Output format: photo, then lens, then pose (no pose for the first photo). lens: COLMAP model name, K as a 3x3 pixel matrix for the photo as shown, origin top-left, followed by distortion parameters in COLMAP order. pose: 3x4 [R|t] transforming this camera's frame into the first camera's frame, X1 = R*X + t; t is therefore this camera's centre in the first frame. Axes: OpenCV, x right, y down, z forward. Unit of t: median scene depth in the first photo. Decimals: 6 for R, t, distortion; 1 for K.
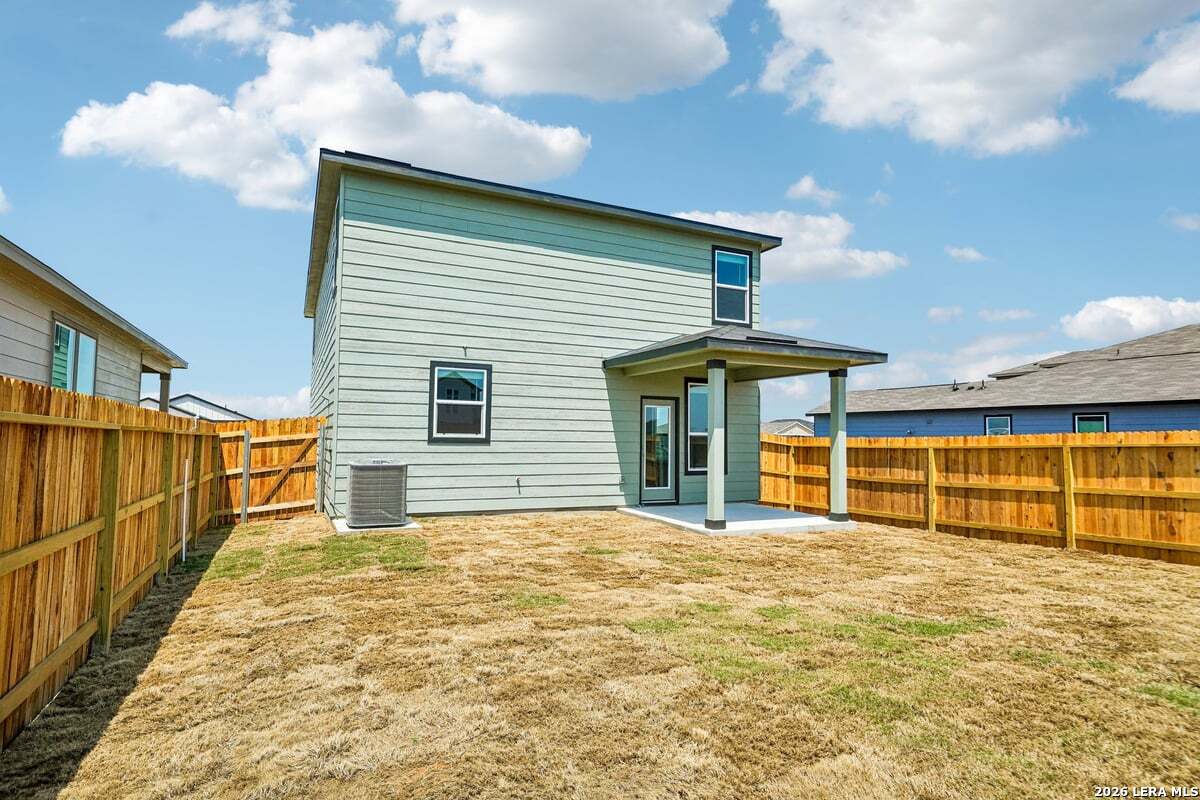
lens RADIAL K [[629.2, 0, 600.0], [0, 629.2, 400.0], [0, 0, 1]] dist [0.014825, 0.000478]
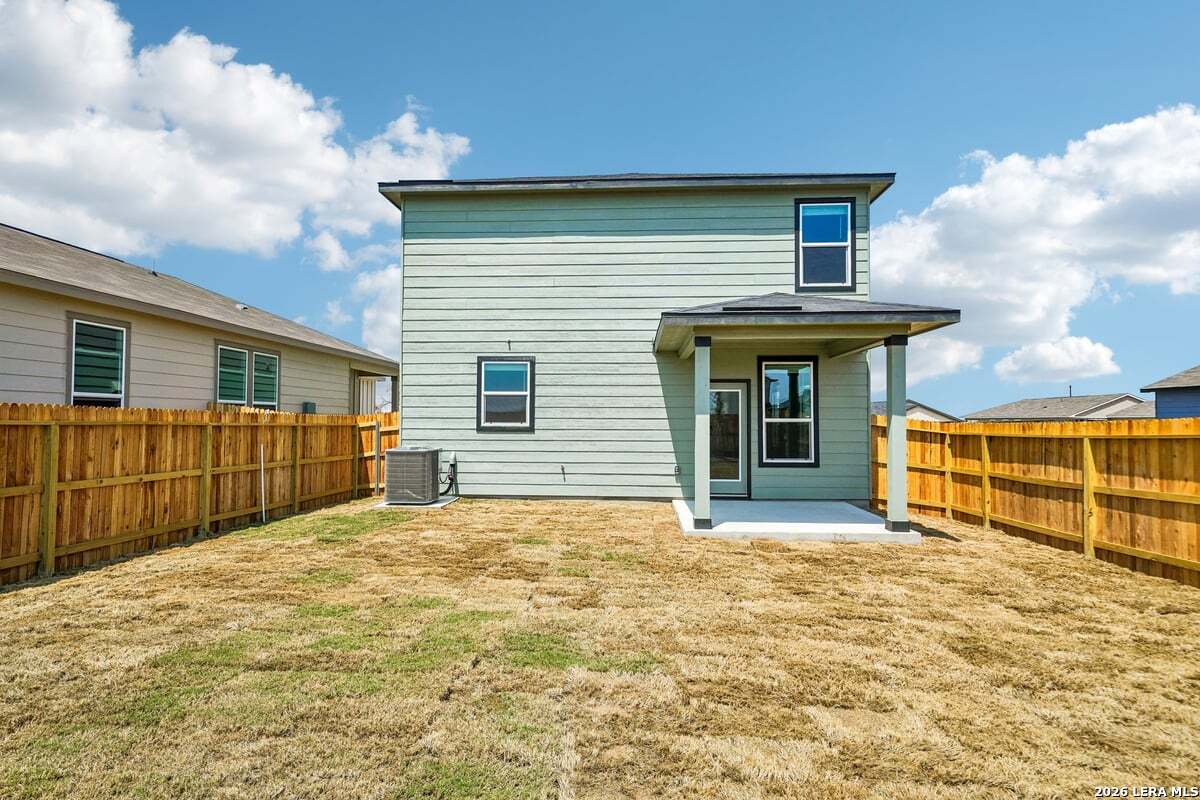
lens RADIAL K [[629.2, 0, 600.0], [0, 629.2, 400.0], [0, 0, 1]] dist [0.014825, 0.000478]
pose [[0.872141, -0.025310, -0.488599, 0.408106], [0.036071, 0.999269, 0.012623, 0.006744], [0.487922, -0.028633, 0.872417, 0.134167]]
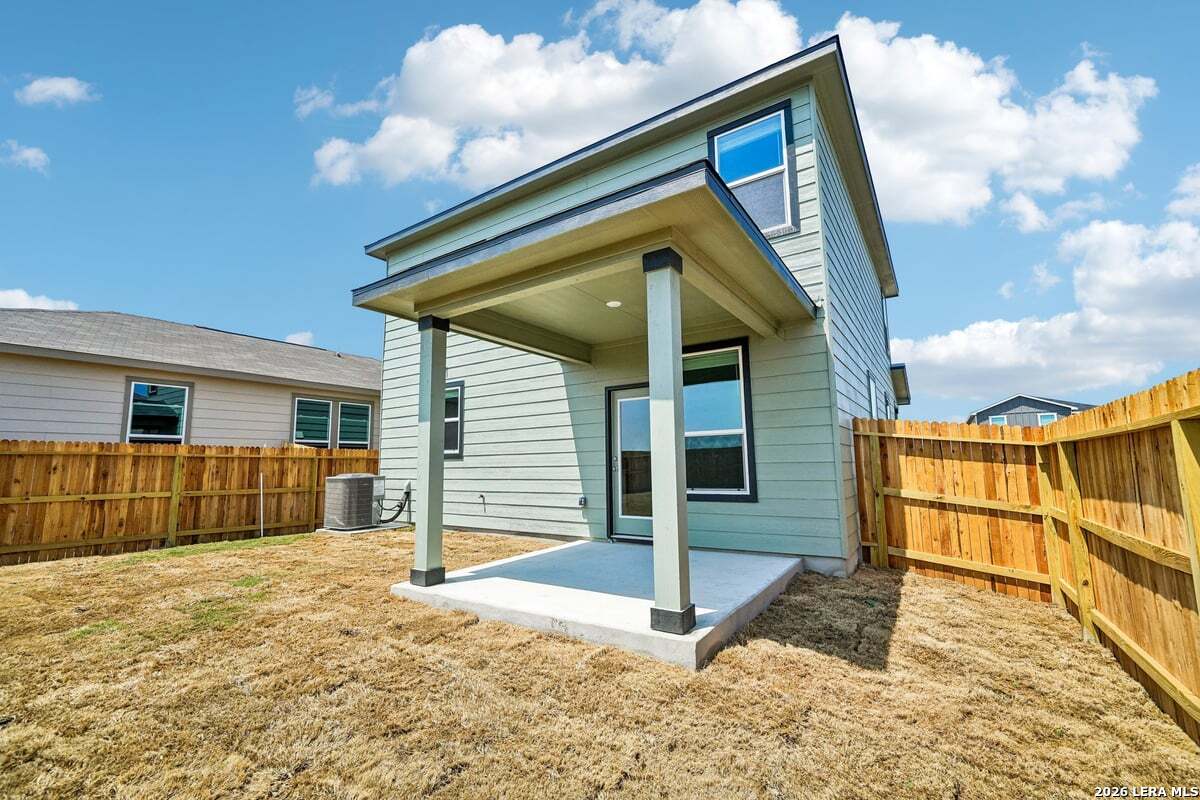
lens RADIAL K [[501.0, 0, 598.2], [0, 501.0, 402.6], [0, 0, 1]] dist [0.002636, 0.000858]
pose [[0.498417, -0.126782, -0.857617, 0.590982], [0.072482, 0.991879, -0.104506, 0.075075], [0.863902, -0.010074, 0.503559, 0.740865]]
